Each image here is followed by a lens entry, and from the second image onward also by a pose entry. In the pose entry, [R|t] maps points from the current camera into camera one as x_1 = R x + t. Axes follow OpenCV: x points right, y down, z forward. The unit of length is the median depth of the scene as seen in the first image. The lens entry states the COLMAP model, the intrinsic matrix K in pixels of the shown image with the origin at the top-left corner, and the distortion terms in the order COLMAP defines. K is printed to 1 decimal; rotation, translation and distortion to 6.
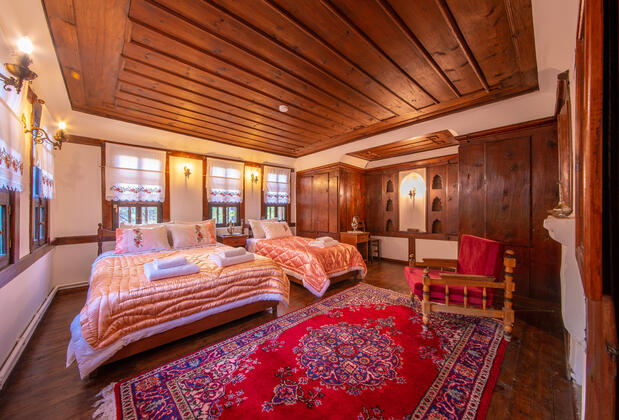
lens RADIAL K [[220.8, 0, 305.7], [0, 220.8, 209.7], [0, 0, 1]] dist [-0.000843, 0.000439]
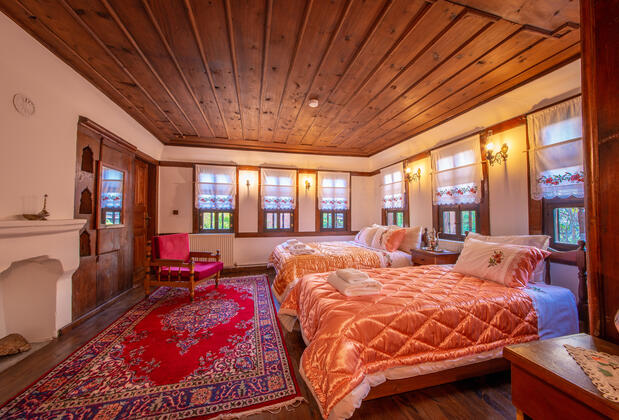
lens RADIAL K [[220.8, 0, 306.7], [0, 220.8, 209.3], [0, 0, 1]] dist [-0.000843, 0.000439]
pose [[-0.479842, -0.022863, -0.877057, 0.625223], [-0.002764, 0.999695, -0.024547, 0.000367], [0.877350, -0.009354, -0.479759, 1.254774]]
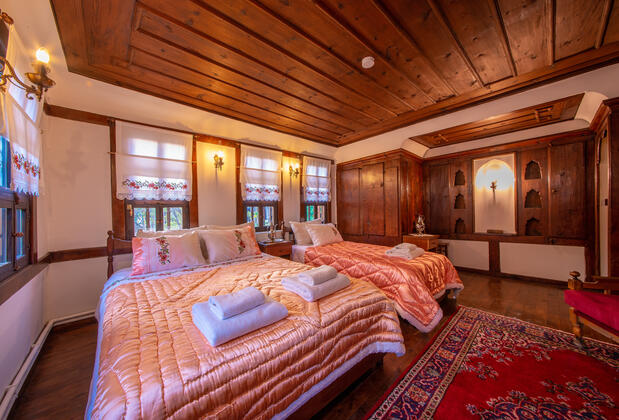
lens RADIAL K [[220.8, 0, 306.2], [0, 220.8, 210.3], [0, 0, 1]] dist [-0.000843, 0.000439]
pose [[0.999810, -0.016038, -0.011087, -0.263727], [0.016047, 0.999871, 0.000732, 0.004518], [0.011074, -0.000910, 0.999938, 0.267676]]
